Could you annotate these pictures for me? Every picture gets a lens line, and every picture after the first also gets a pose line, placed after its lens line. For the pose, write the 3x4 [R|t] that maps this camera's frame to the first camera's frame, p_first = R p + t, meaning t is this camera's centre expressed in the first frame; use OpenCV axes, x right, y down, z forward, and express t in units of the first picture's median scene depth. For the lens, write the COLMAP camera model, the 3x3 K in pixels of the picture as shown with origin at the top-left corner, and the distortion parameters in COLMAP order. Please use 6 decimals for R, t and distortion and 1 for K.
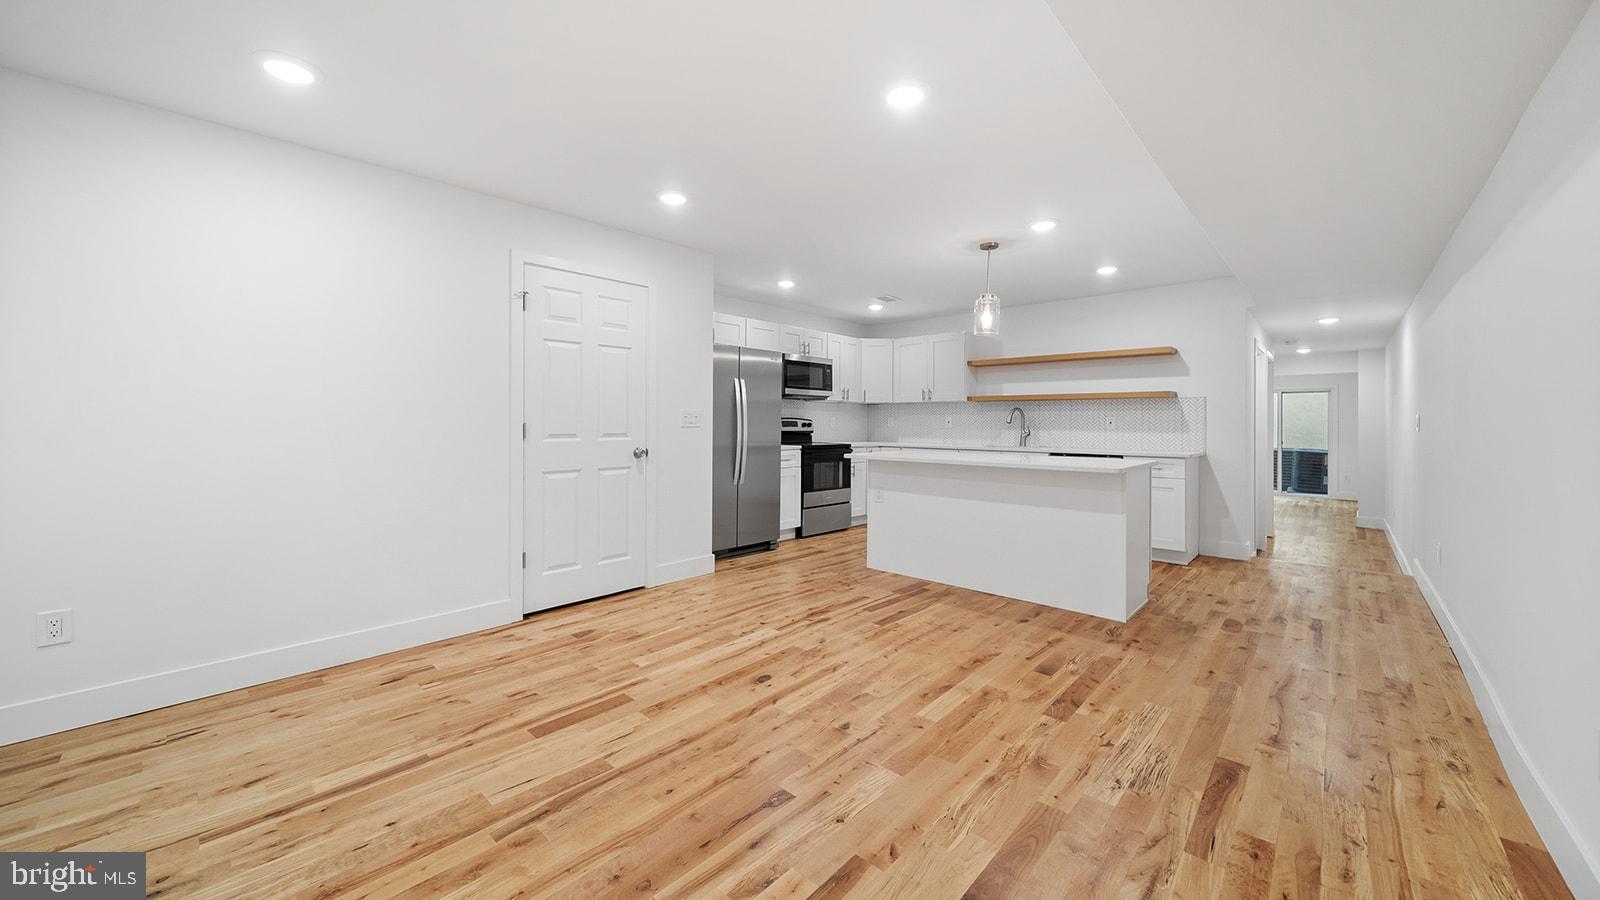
lens RADIAL K [[579.4, 0, 795.1], [0, 579.4, 425.4], [0, 0, 1]] dist [-0.003107, -0.000801]
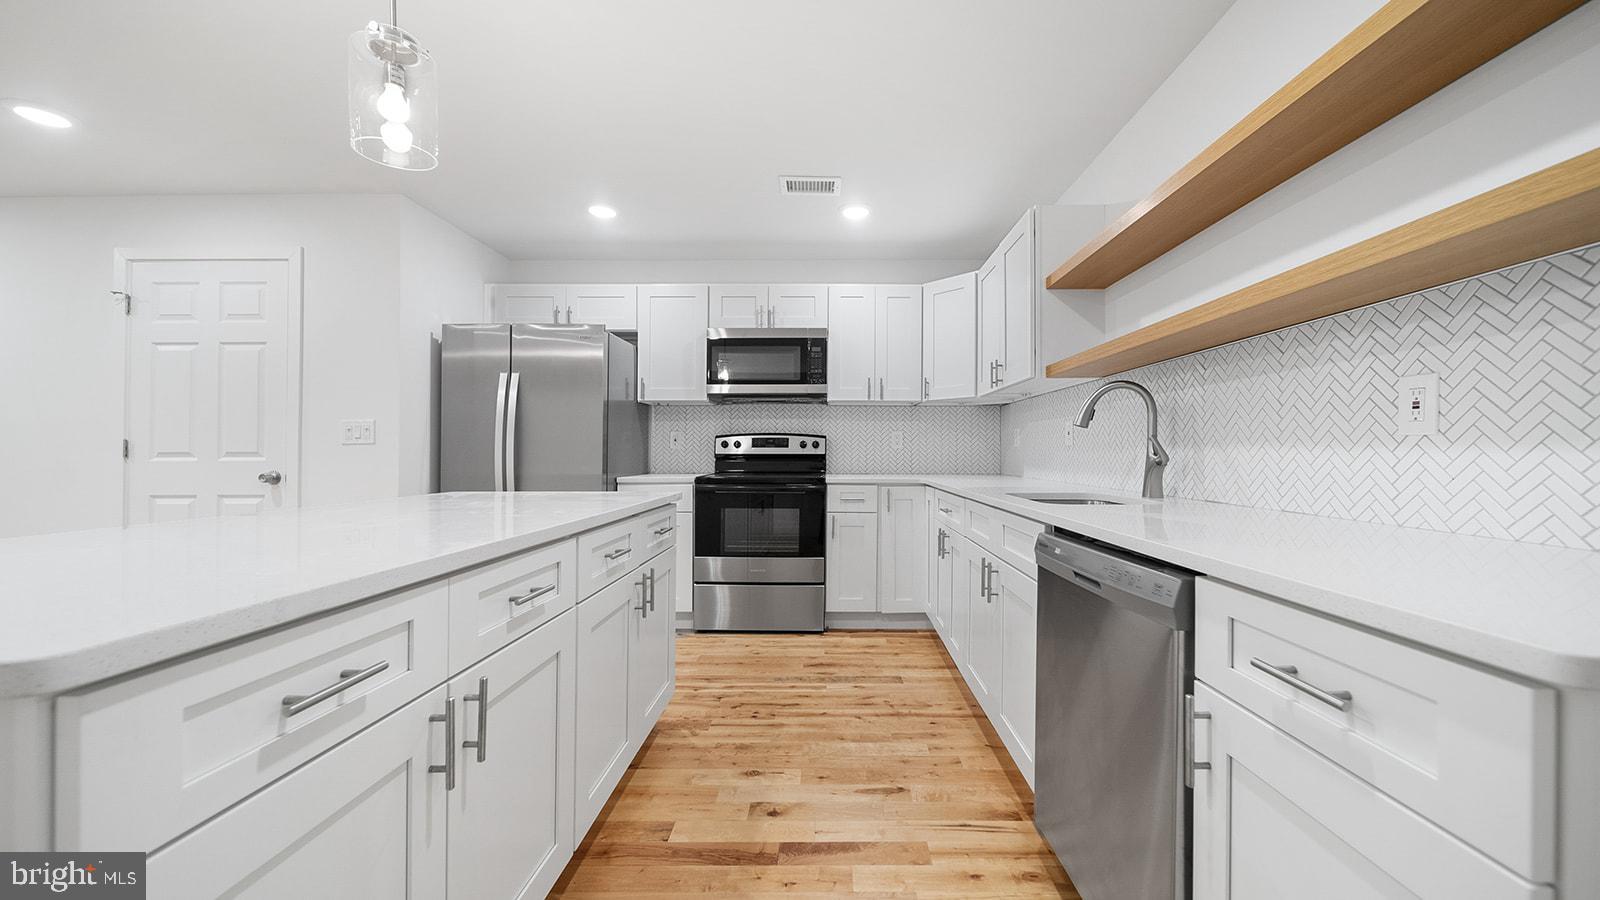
lens RADIAL K [[579.4, 0, 831.4], [0, 579.4, 456.0], [0, 0, 1]] dist [-0.003107, -0.000801]
pose [[0.687960, -0.001587, -0.725747, 0.488535], [0.001267, 0.999999, -0.000985, 0.012377], [0.725747, -0.000242, 0.687961, 0.620871]]
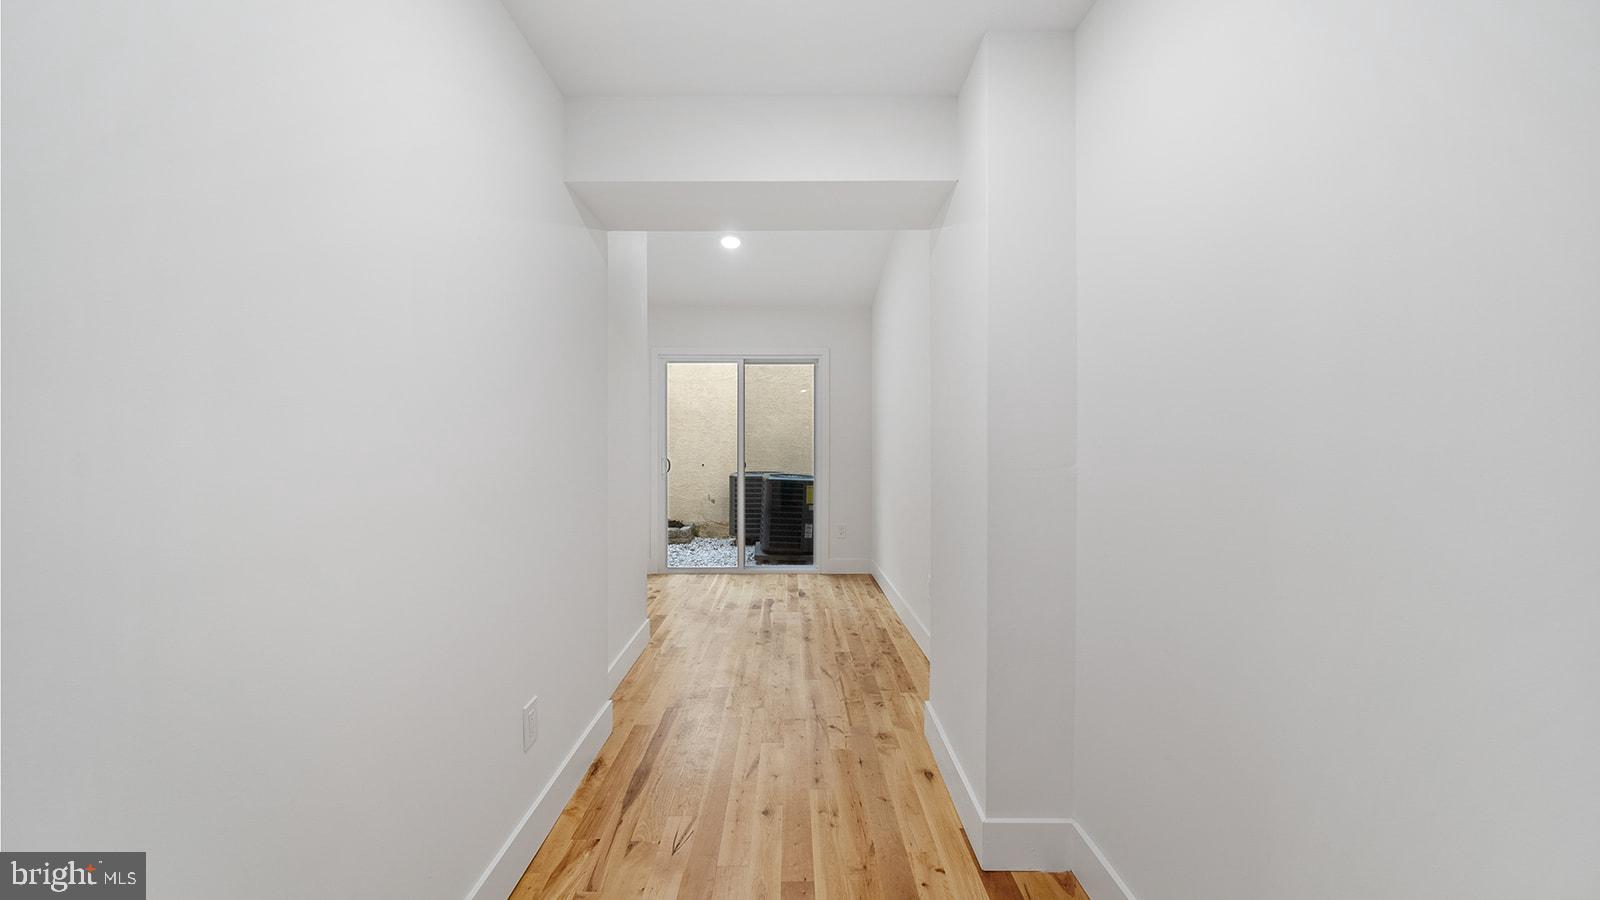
lens RADIAL K [[579.4, 0, 799.5], [0, 579.4, 441.9], [0, 0, 1]] dist [-0.003107, -0.000801]
pose [[0.719276, 0.001657, 0.694722, 0.943523], [0.003277, 0.999978, -0.005778, 0.026358], [-0.694717, 0.006433, 0.719255, 1.083959]]
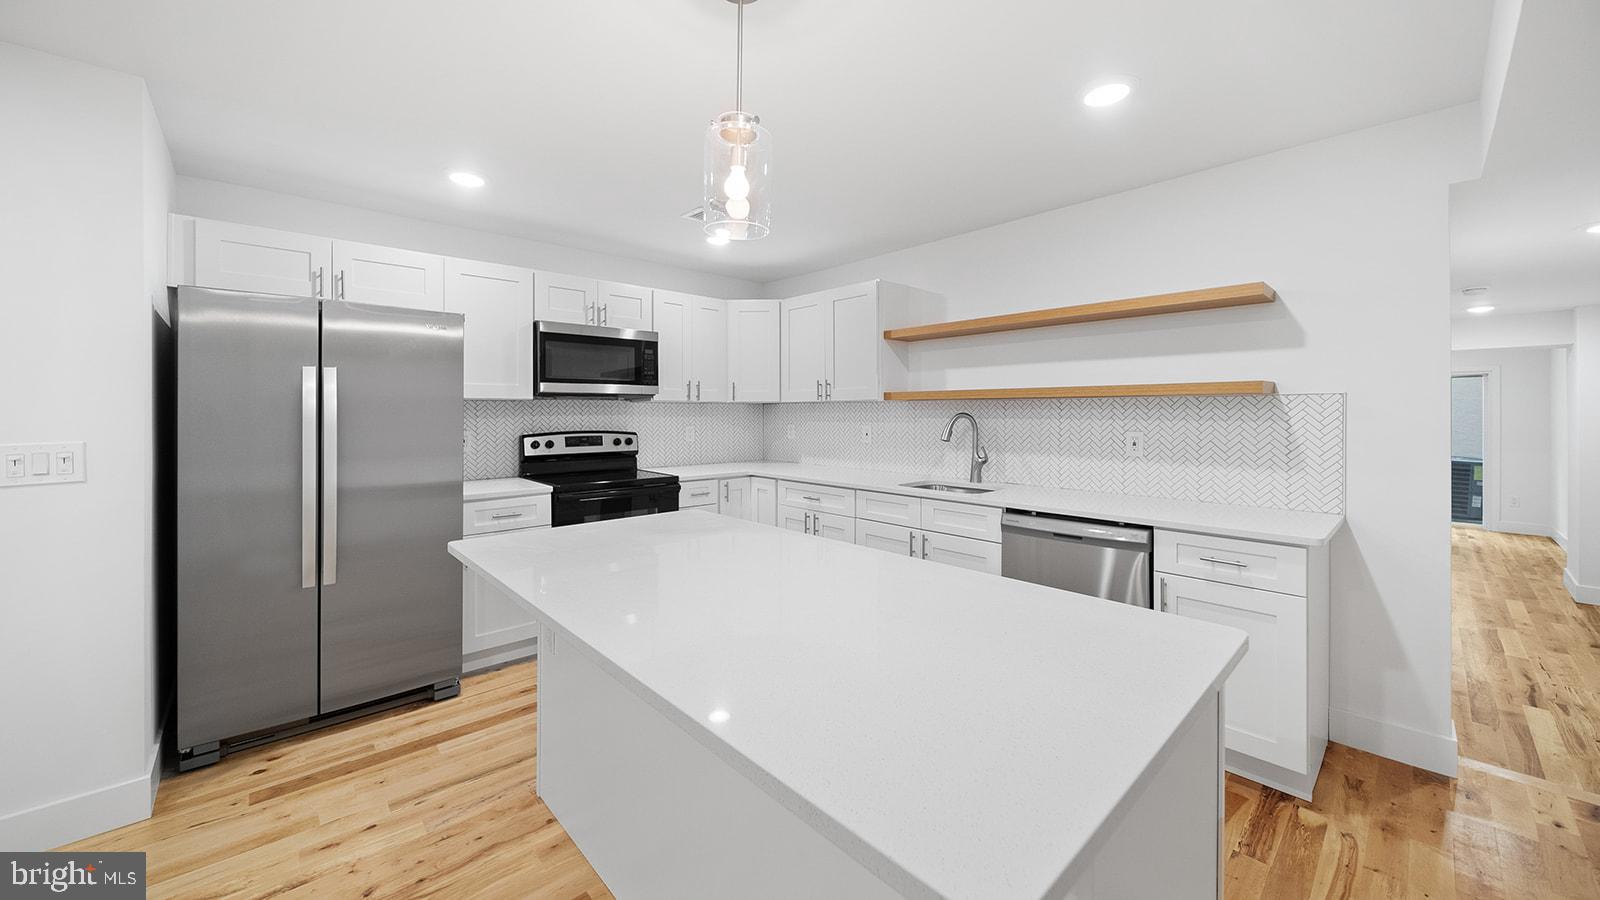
lens RADIAL K [[579.4, 0, 800.5], [0, 579.4, 416.0], [0, 0, 1]] dist [-0.003107, -0.000801]
pose [[0.997335, -0.006787, -0.072636, 0.257956], [0.007056, 0.999969, 0.003435, -0.029127], [0.072610, -0.003939, 0.997353, 0.420309]]
